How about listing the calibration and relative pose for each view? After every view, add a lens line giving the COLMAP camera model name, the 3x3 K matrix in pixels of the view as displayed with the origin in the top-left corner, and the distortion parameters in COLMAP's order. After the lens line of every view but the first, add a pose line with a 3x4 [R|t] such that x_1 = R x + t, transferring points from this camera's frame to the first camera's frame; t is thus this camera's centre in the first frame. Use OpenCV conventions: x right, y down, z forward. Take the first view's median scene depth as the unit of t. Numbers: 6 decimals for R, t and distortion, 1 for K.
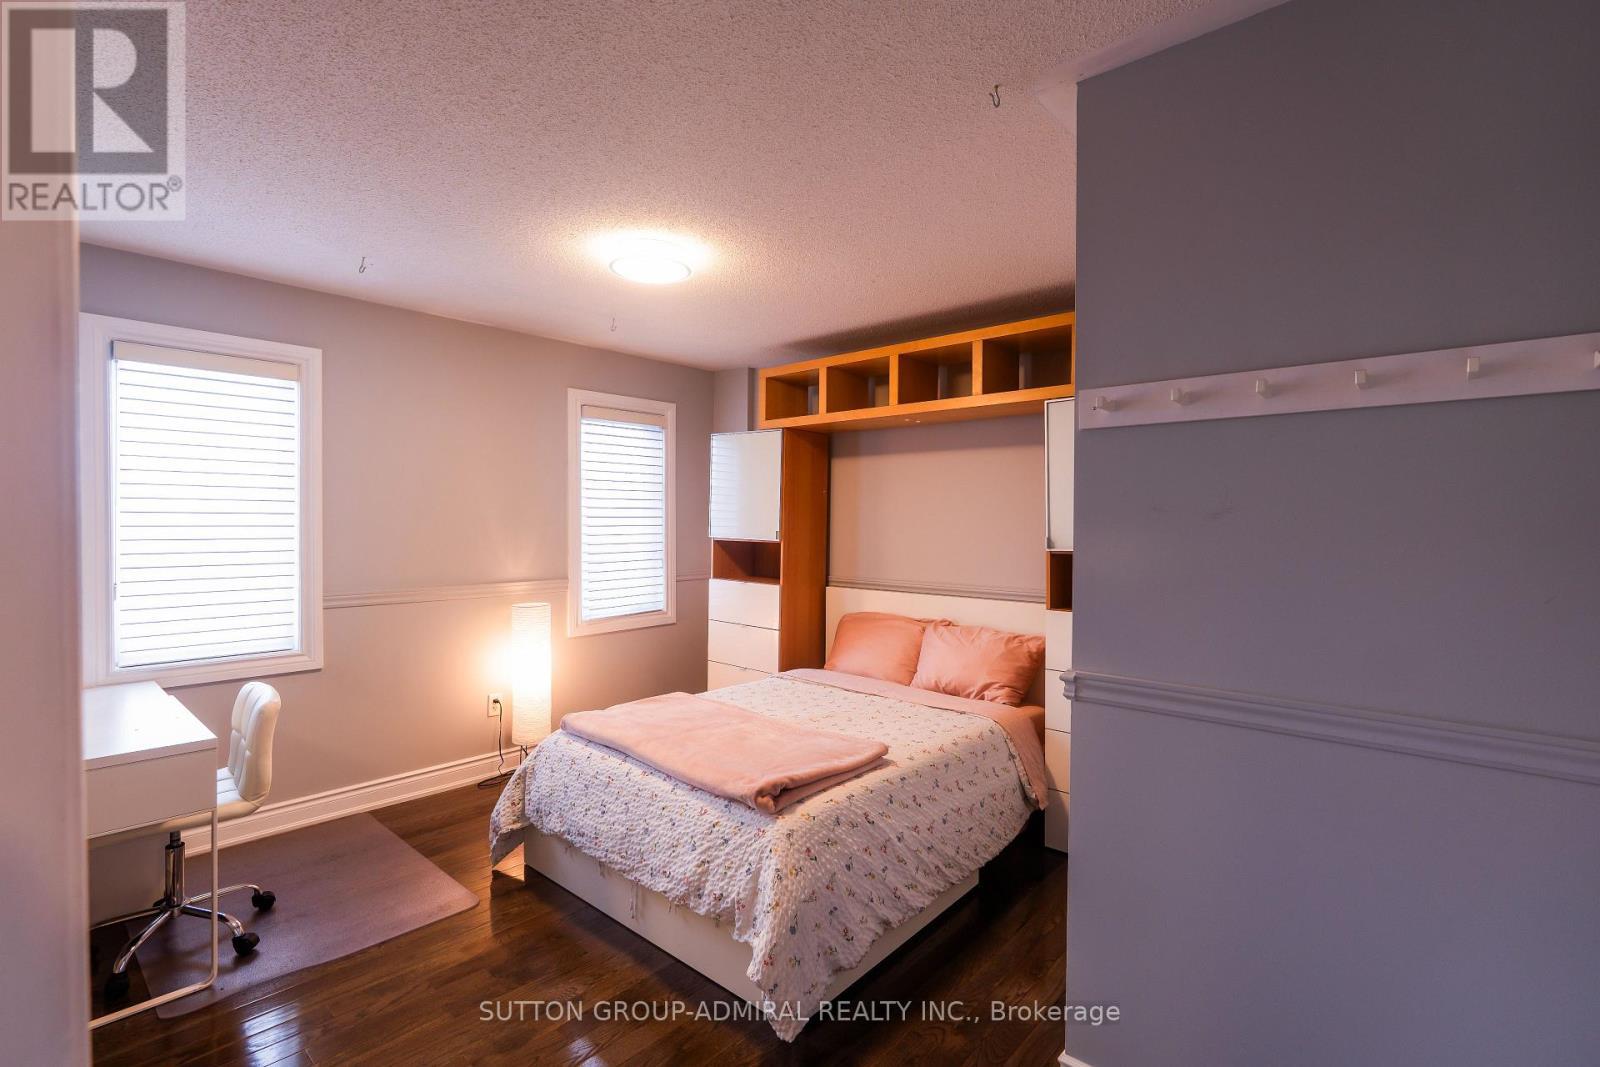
lens RADIAL K [[781.9, 0, 799.7], [0, 781.9, 529.5], [0, 0, 1]] dist [-0.001541, -0.000283]
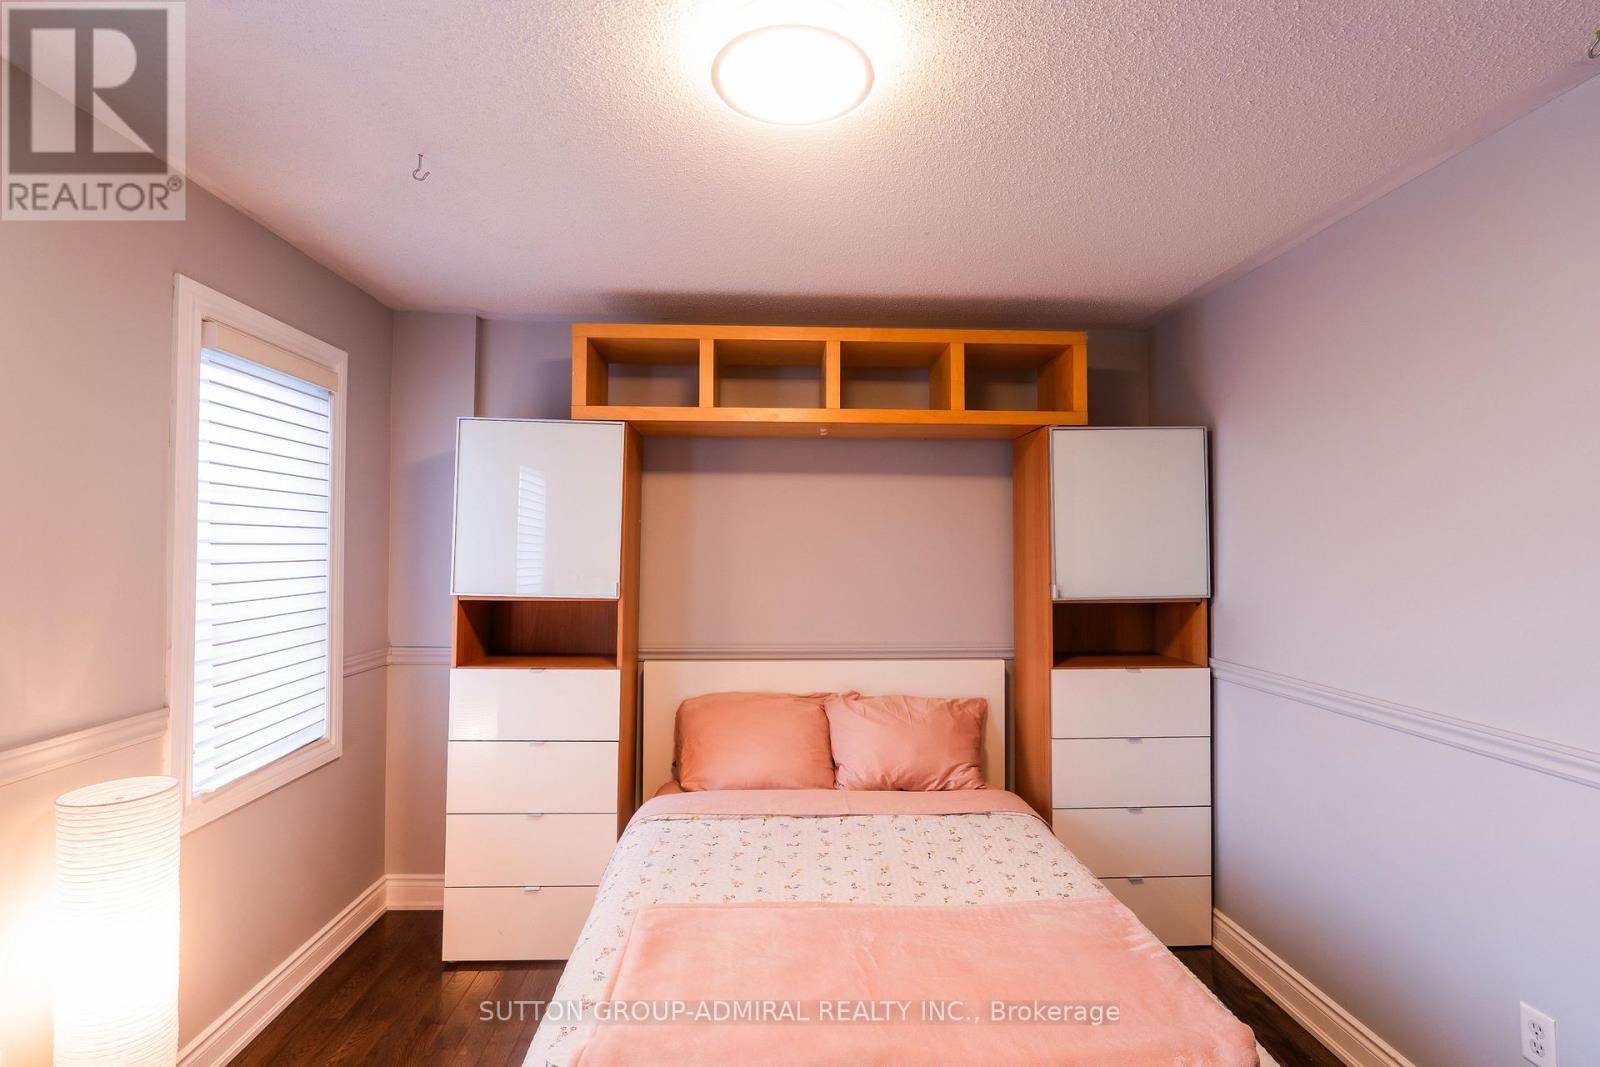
lens RADIAL K [[781.9, 0, 797.5], [0, 781.9, 532.5], [0, 0, 1]] dist [-0.001541, -0.000283]
pose [[0.695694, 0.010998, 0.718254, -0.378528], [0.007305, 0.999723, -0.022384, -0.023407], [-0.718301, 0.020819, 0.695420, 0.456884]]
